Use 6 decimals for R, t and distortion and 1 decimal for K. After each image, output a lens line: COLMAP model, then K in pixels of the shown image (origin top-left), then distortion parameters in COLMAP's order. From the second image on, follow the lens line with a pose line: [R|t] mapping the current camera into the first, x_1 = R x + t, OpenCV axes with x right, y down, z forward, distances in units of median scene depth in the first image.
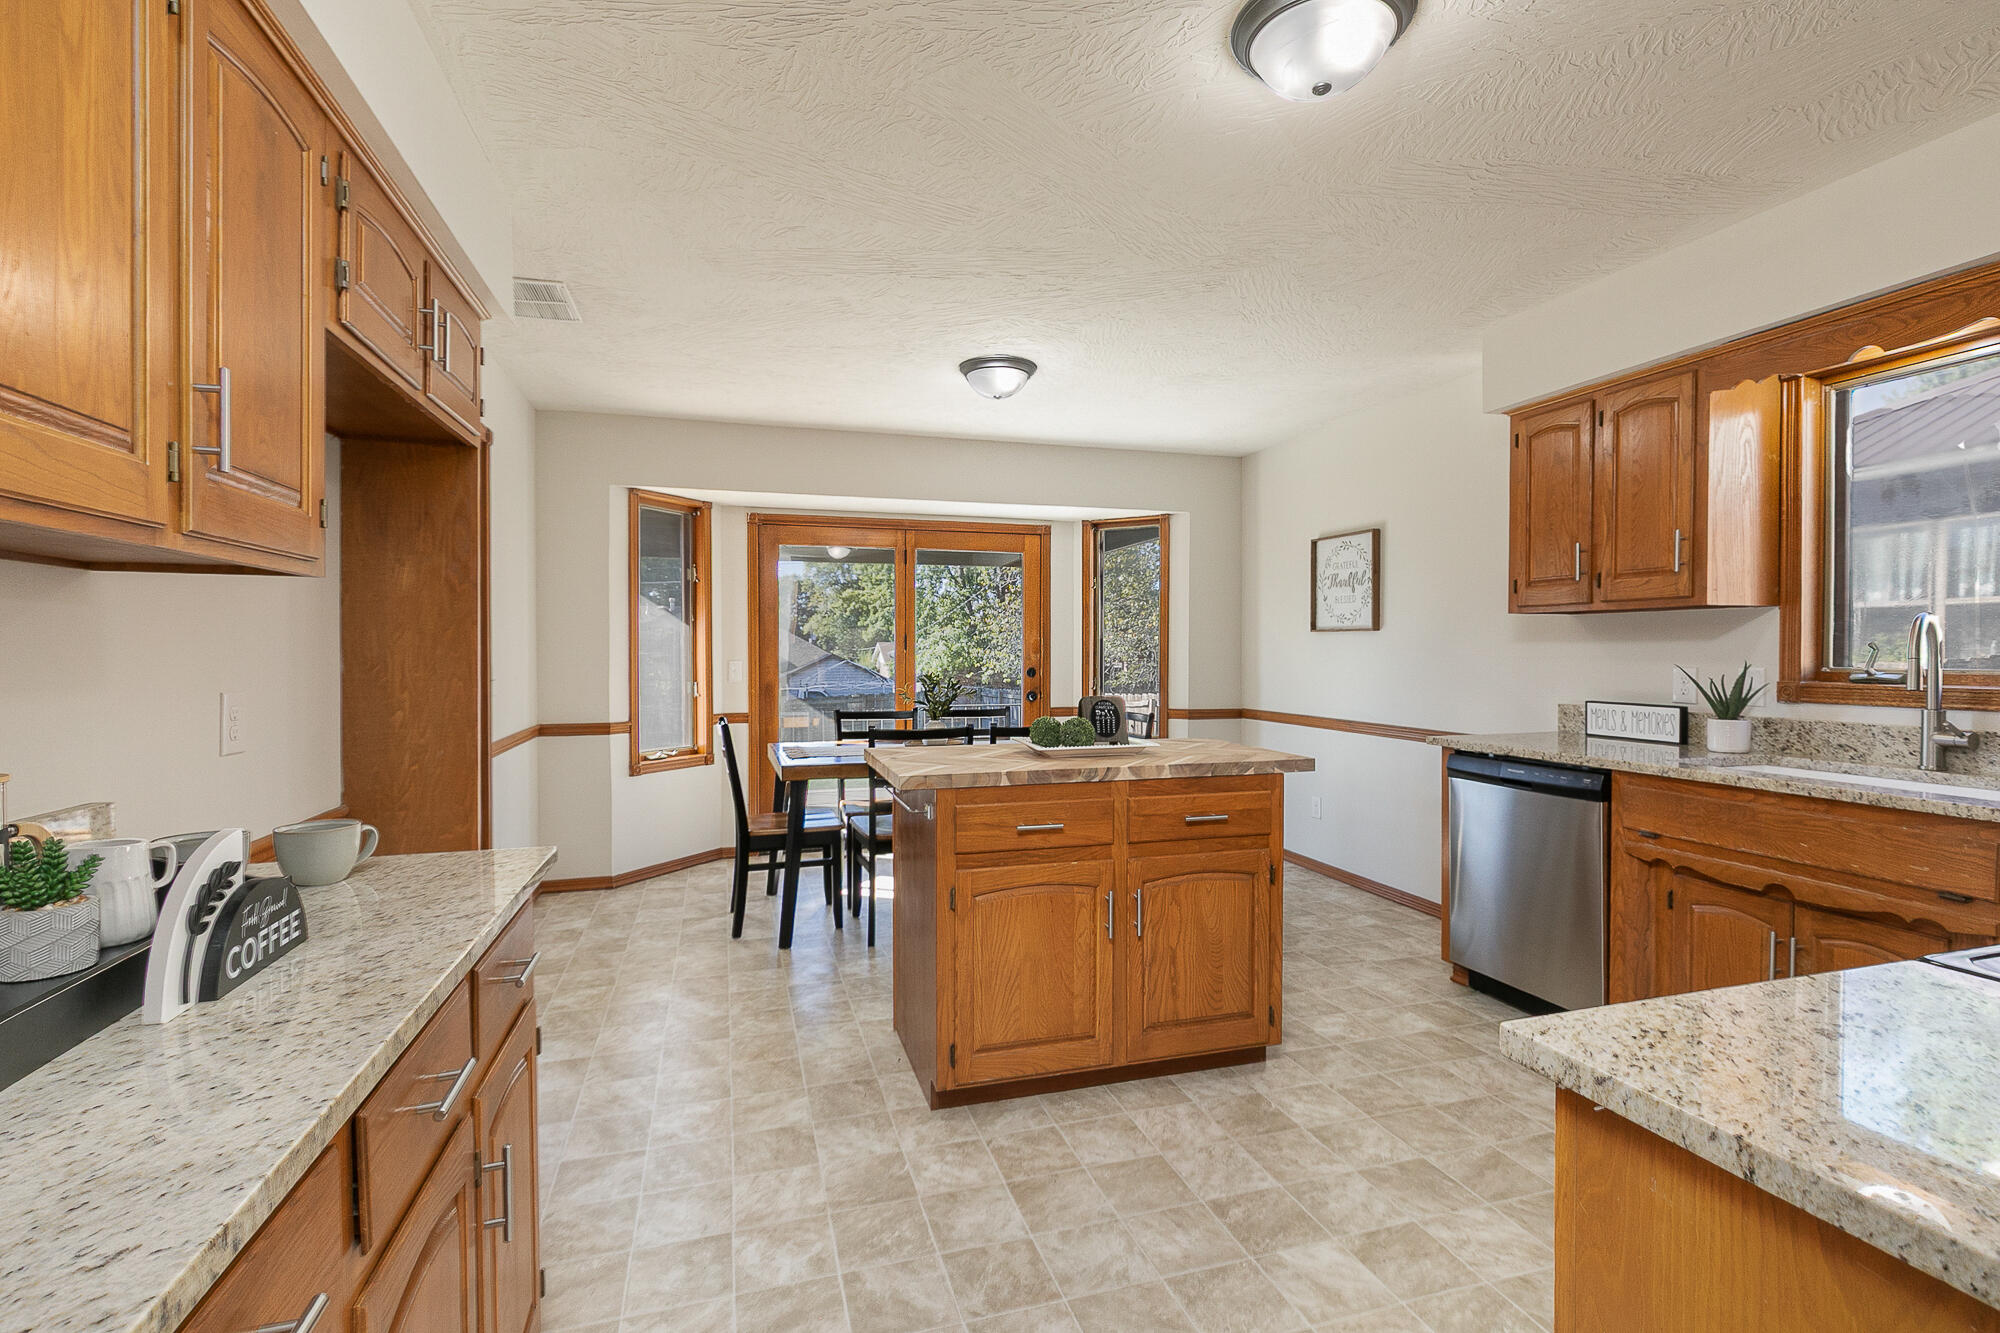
lens RADIAL K [[917.2, 0, 1018.1], [0, 917.2, 659.3], [0, 0, 1]] dist [-0.003648, -0.001350]
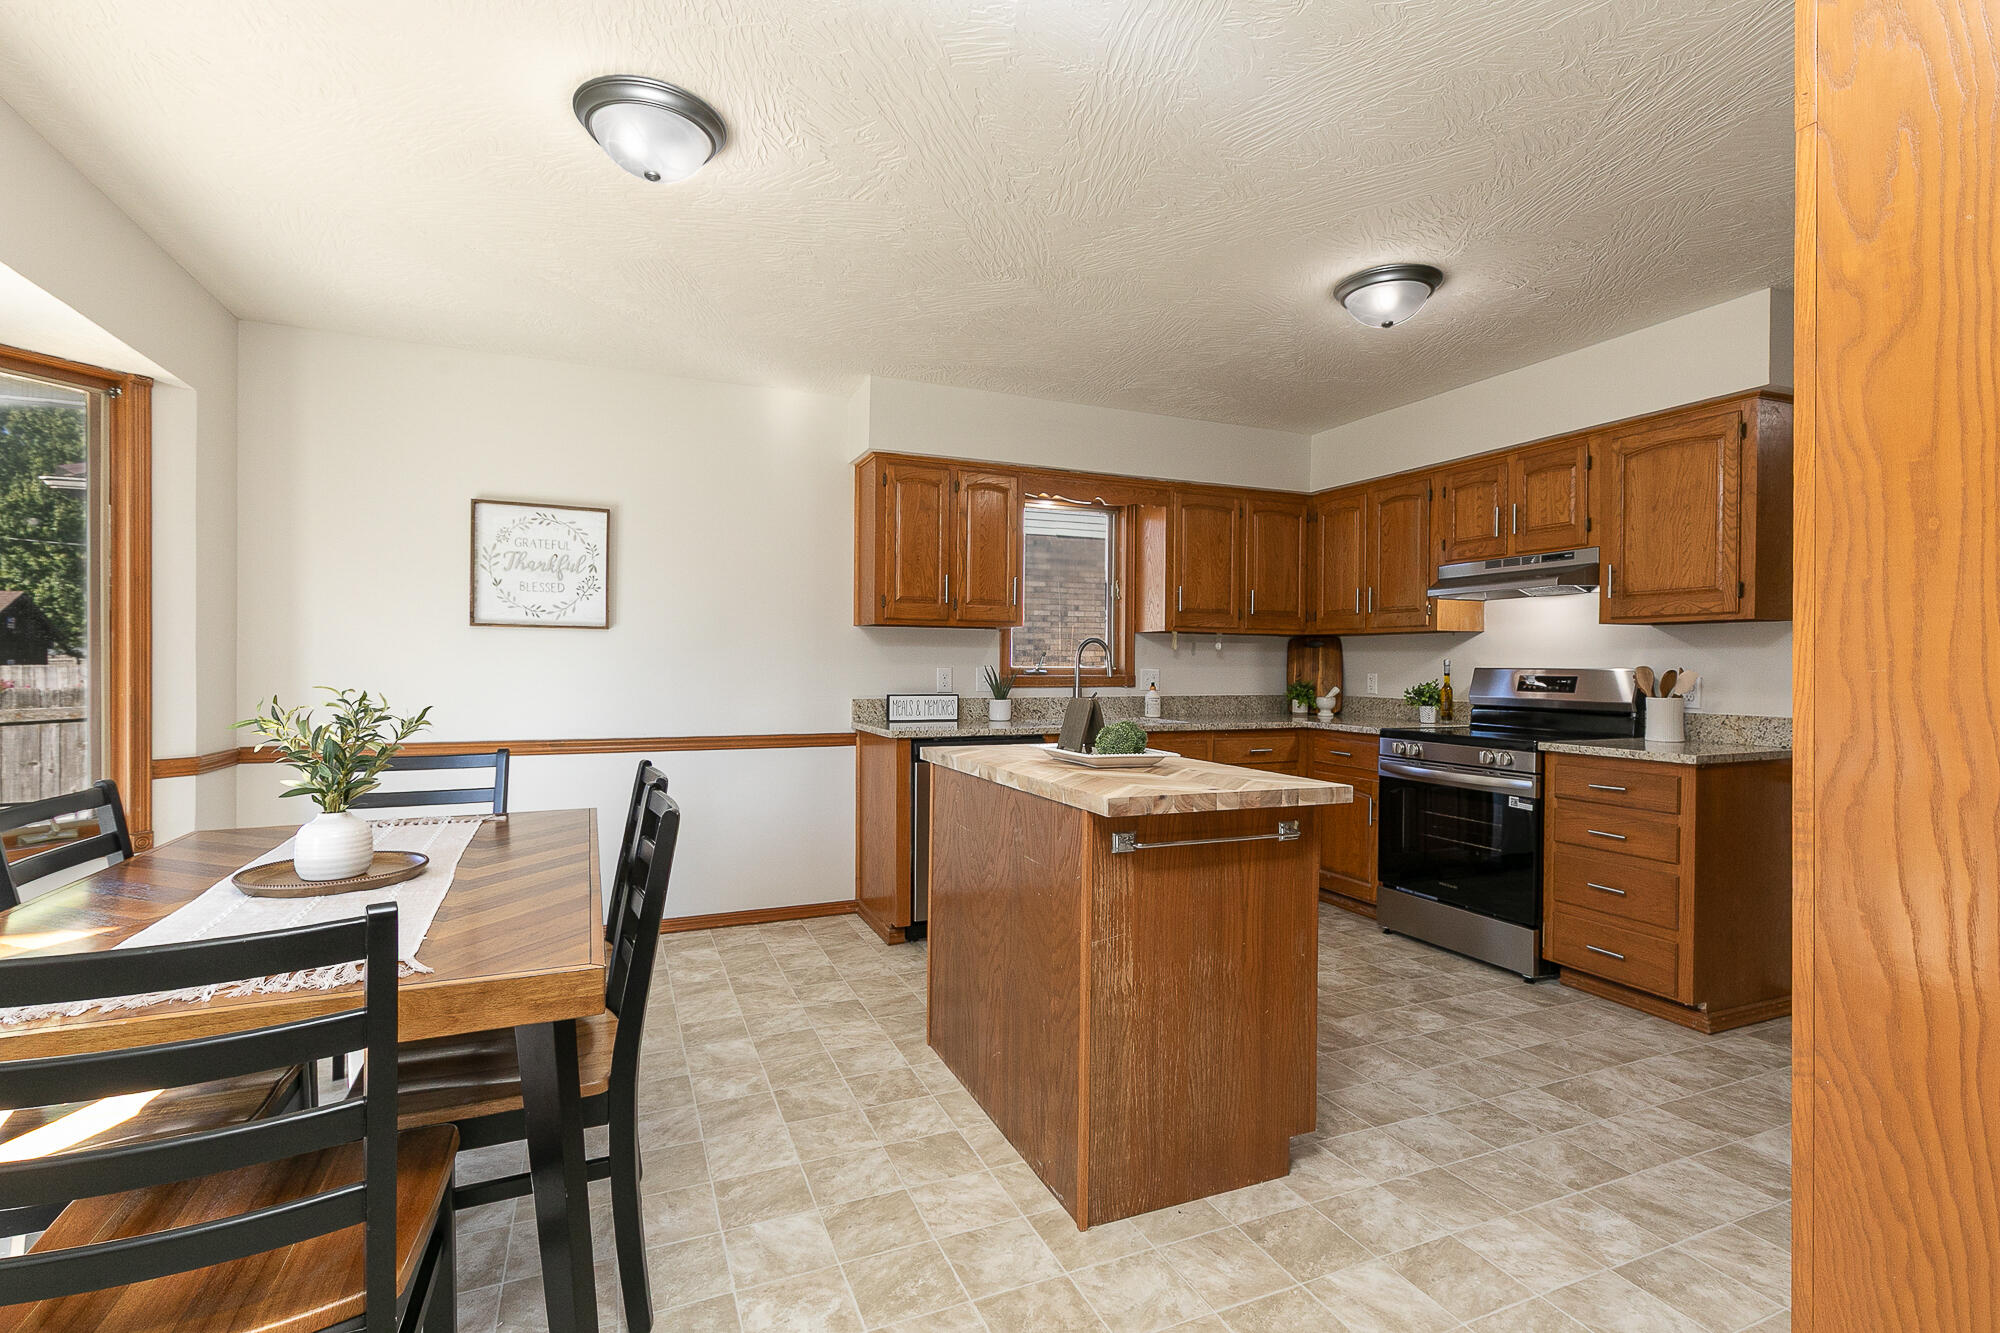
lens RADIAL K [[917.2, 0, 1000.0], [0, 917.2, 674.9], [0, 0, 1]] dist [-0.003648, -0.001350]
pose [[-0.102352, -0.008602, 0.994711, -0.763644], [0.004889, 0.999946, 0.009151, 0.007899], [-0.994736, 0.005800, -0.102305, 1.119823]]
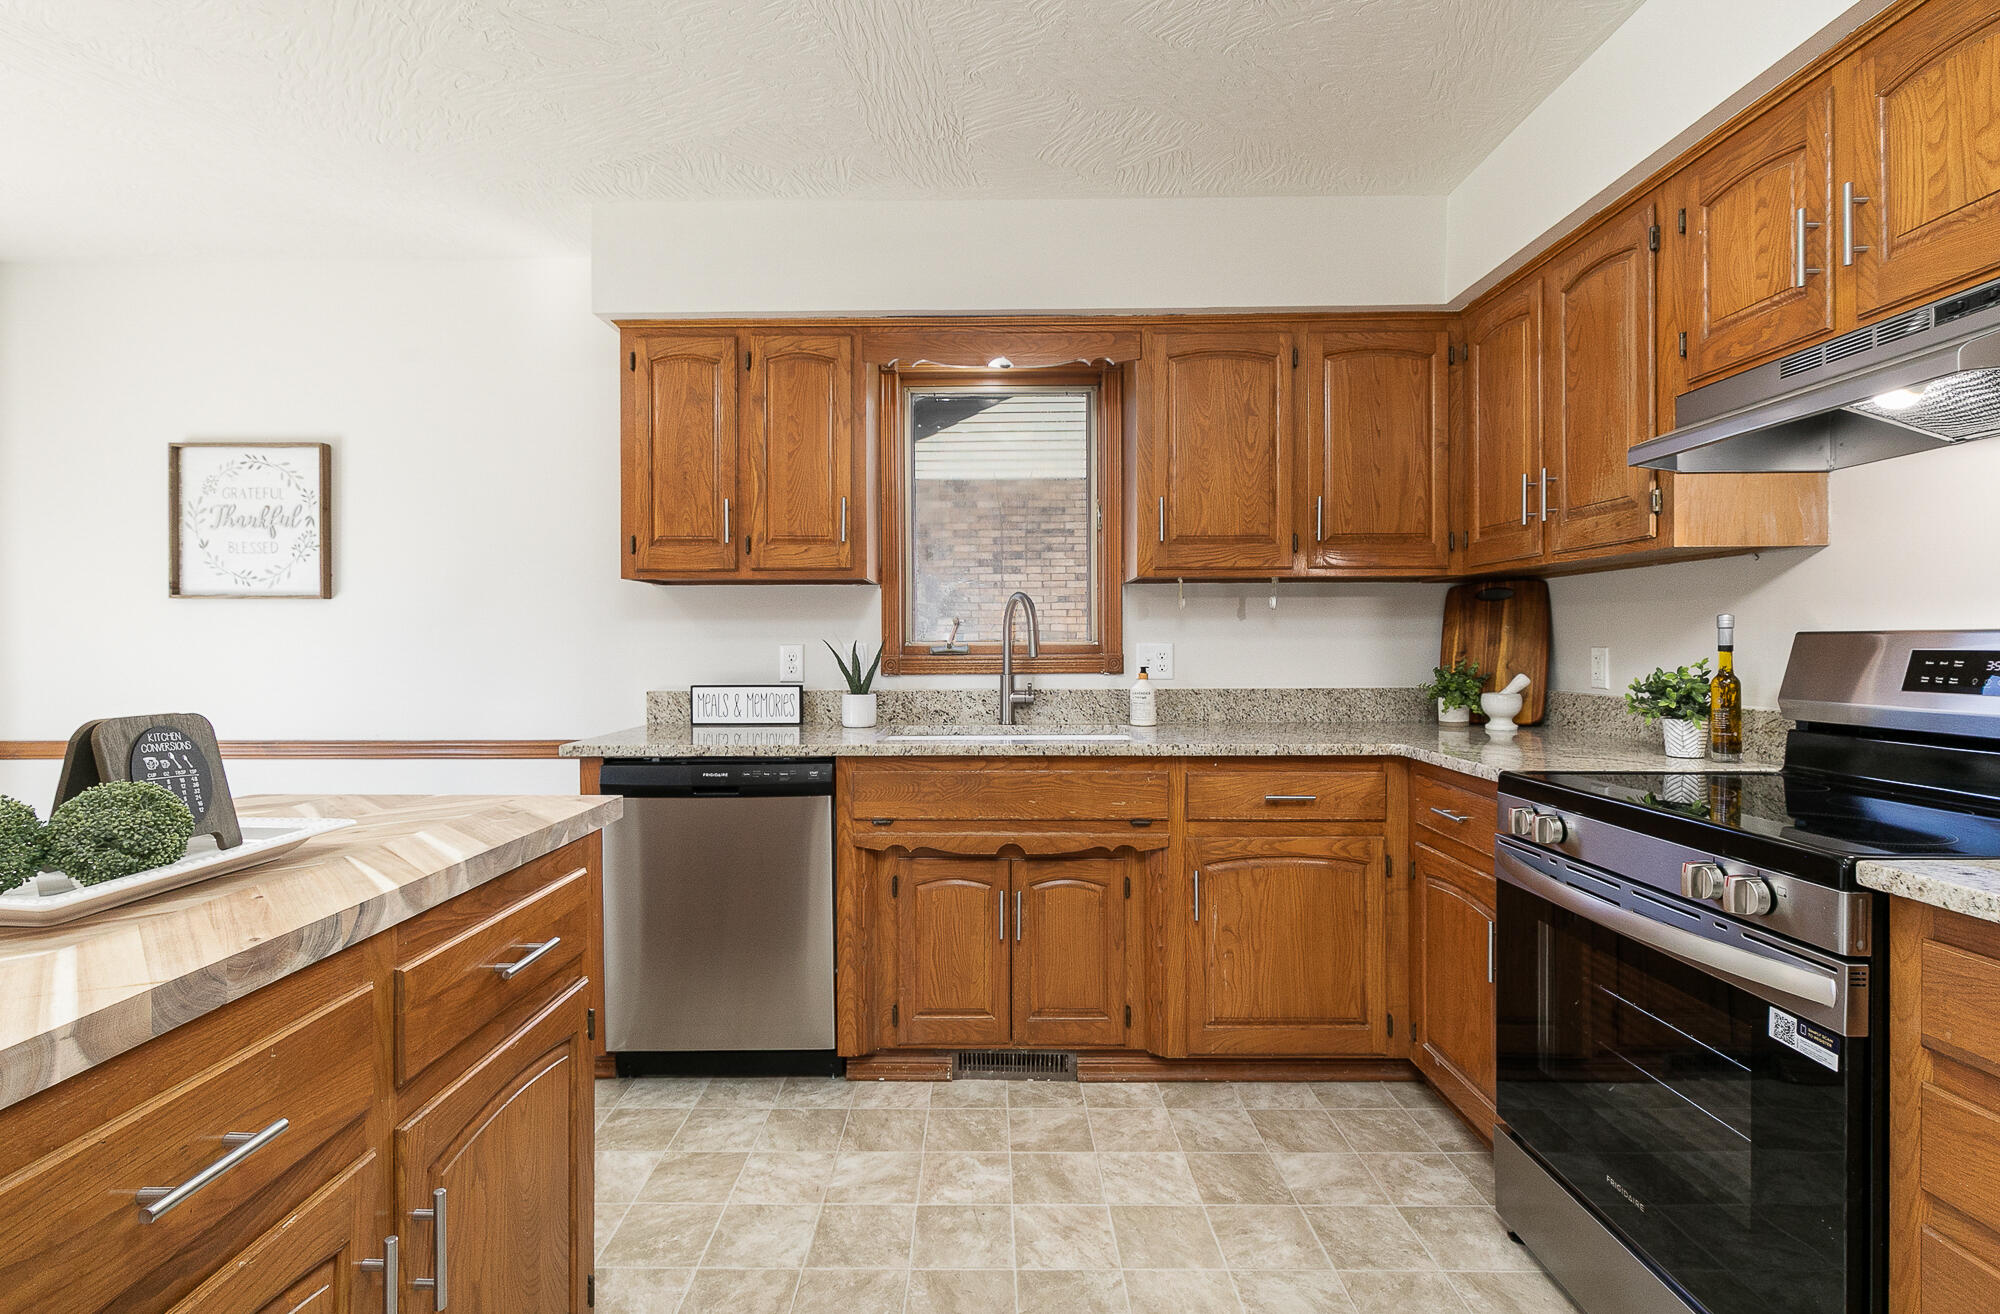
lens RADIAL K [[917.2, 0, 977.0], [0, 917.2, 649.4], [0, 0, 1]] dist [-0.003648, -0.001350]
pose [[0.315154, -0.001967, 0.949038, -0.133841], [0.012771, 0.999916, -0.002169, 0.019608], [-0.948954, 0.012803, 0.315153, 0.539476]]
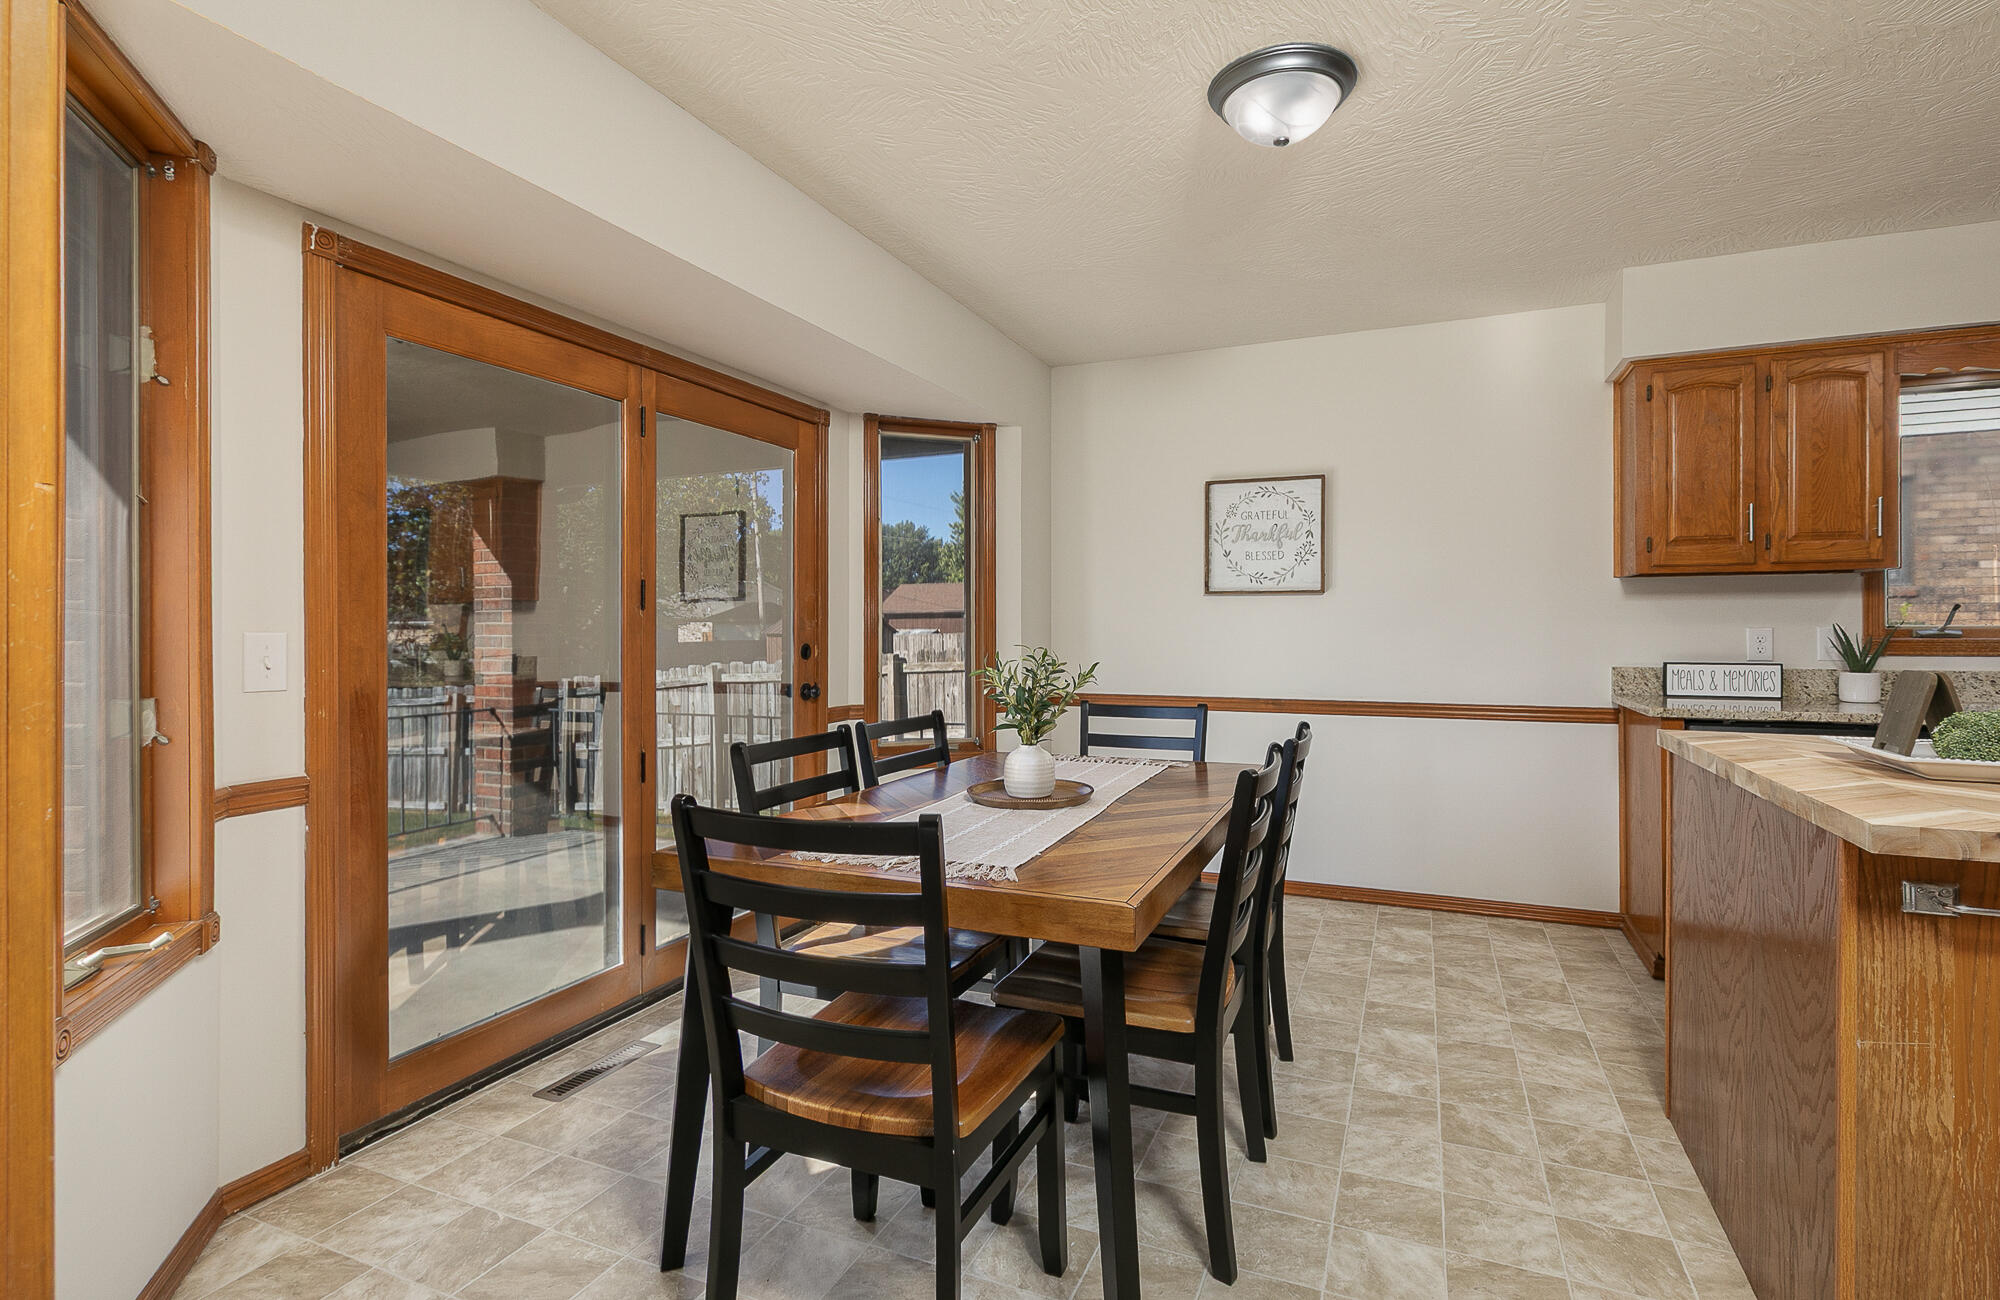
lens RADIAL K [[922.3, 0, 1015.6], [0, 922.3, 628.8], [0, 0, 1]] dist [-0.001428, -0.001021]
pose [[0.655663, 0.000006, 0.755054, -0.707632], [0.009395, 0.999923, -0.008167, 0.011211], [-0.754995, 0.012448, 0.655612, 1.002547]]
